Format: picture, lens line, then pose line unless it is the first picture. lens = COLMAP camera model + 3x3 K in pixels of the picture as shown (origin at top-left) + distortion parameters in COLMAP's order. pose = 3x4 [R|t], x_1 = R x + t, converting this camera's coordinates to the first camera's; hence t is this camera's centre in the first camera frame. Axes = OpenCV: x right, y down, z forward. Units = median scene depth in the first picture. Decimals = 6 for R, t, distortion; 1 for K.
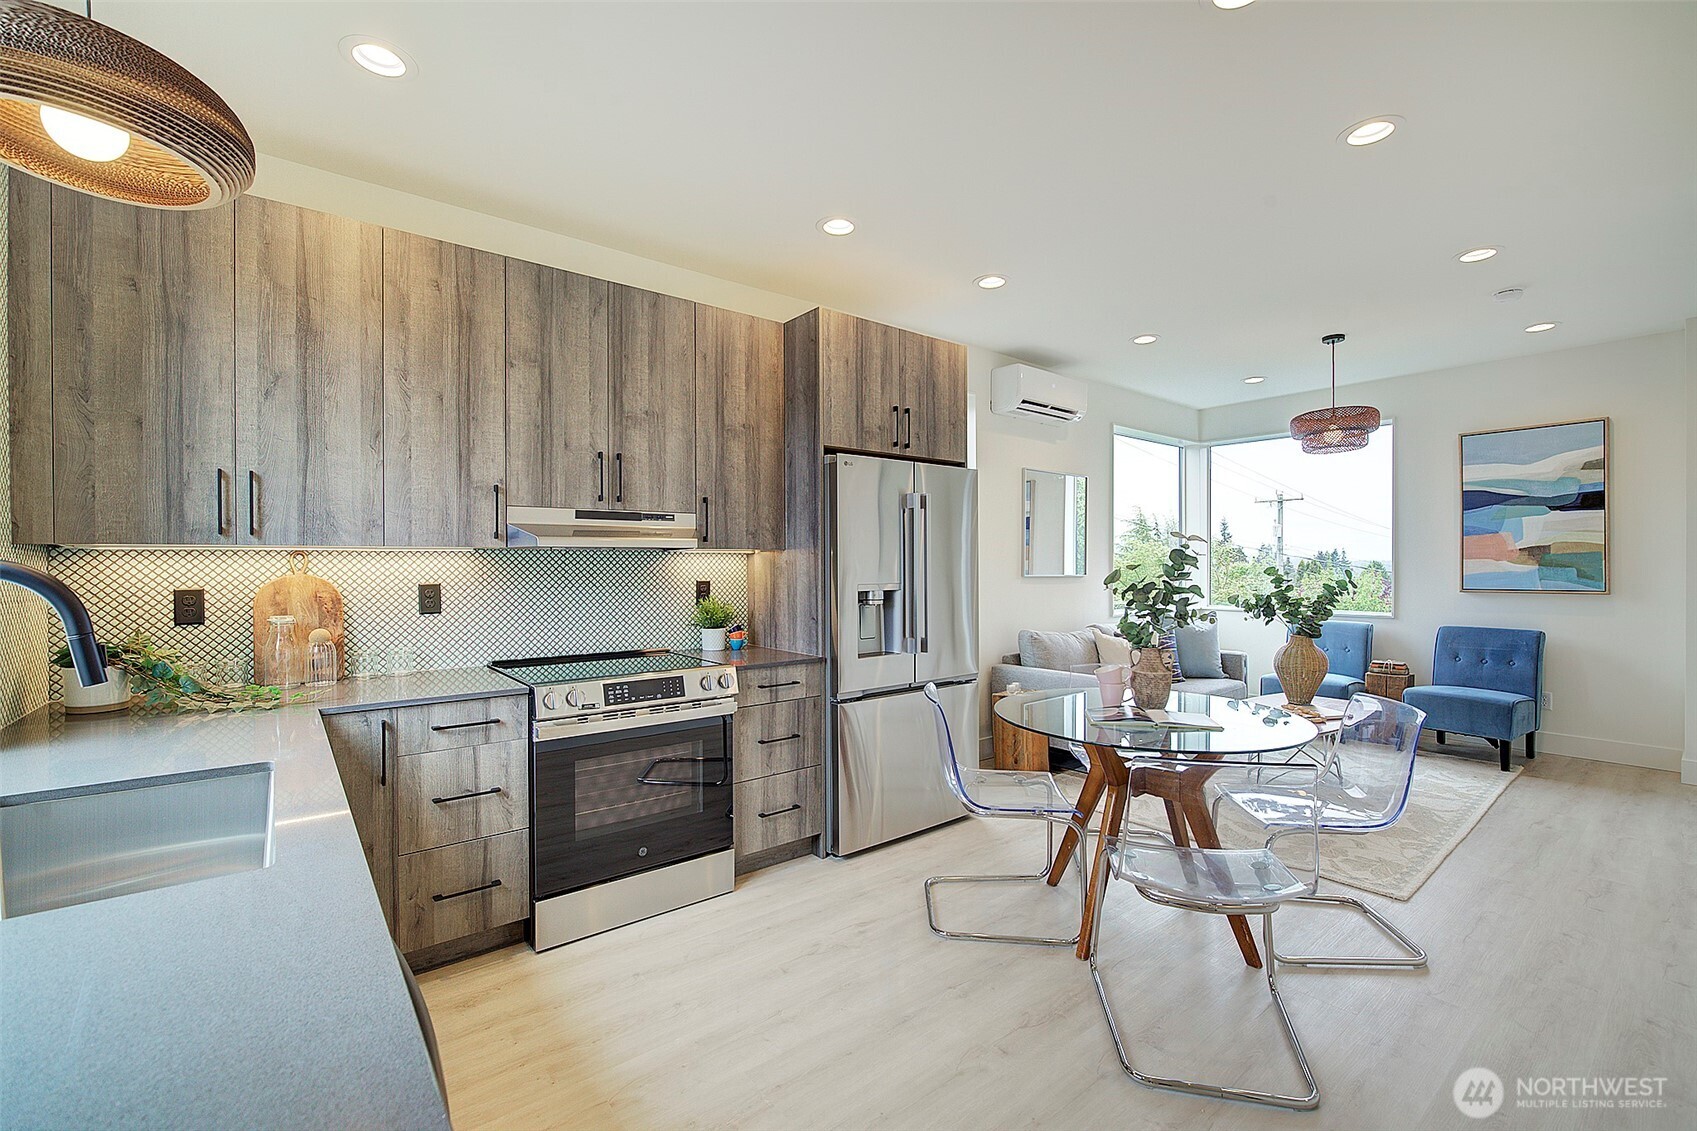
lens RADIAL K [[730.5, 0, 848.1], [0, 730.5, 566.3], [0, 0, 1]] dist [-0.014279, 0.001430]
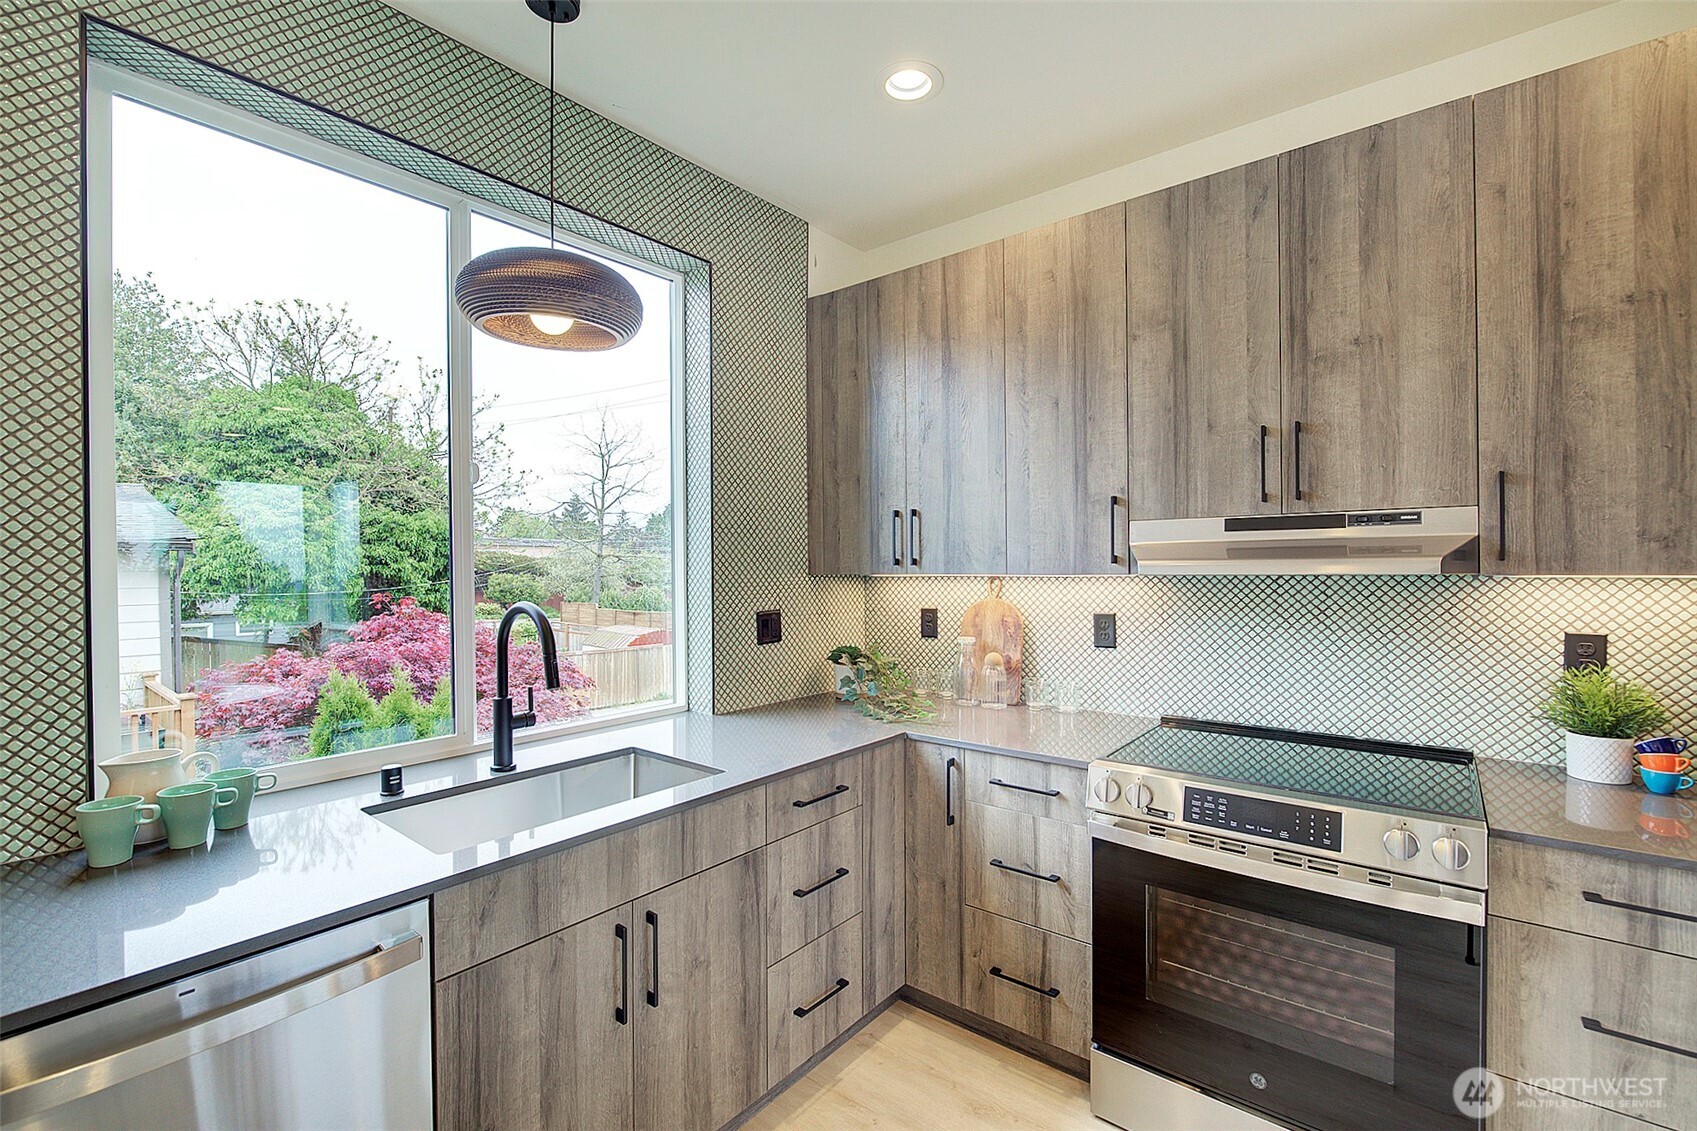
lens RADIAL K [[730.5, 0, 851.4], [0, 730.5, 568.6], [0, 0, 1]] dist [-0.014279, 0.001430]
pose [[0.216505, 0.005776, -0.976264, 0.216297], [0.001692, 0.999979, 0.006292, -0.035876], [0.976280, -0.003014, 0.216490, 0.515255]]
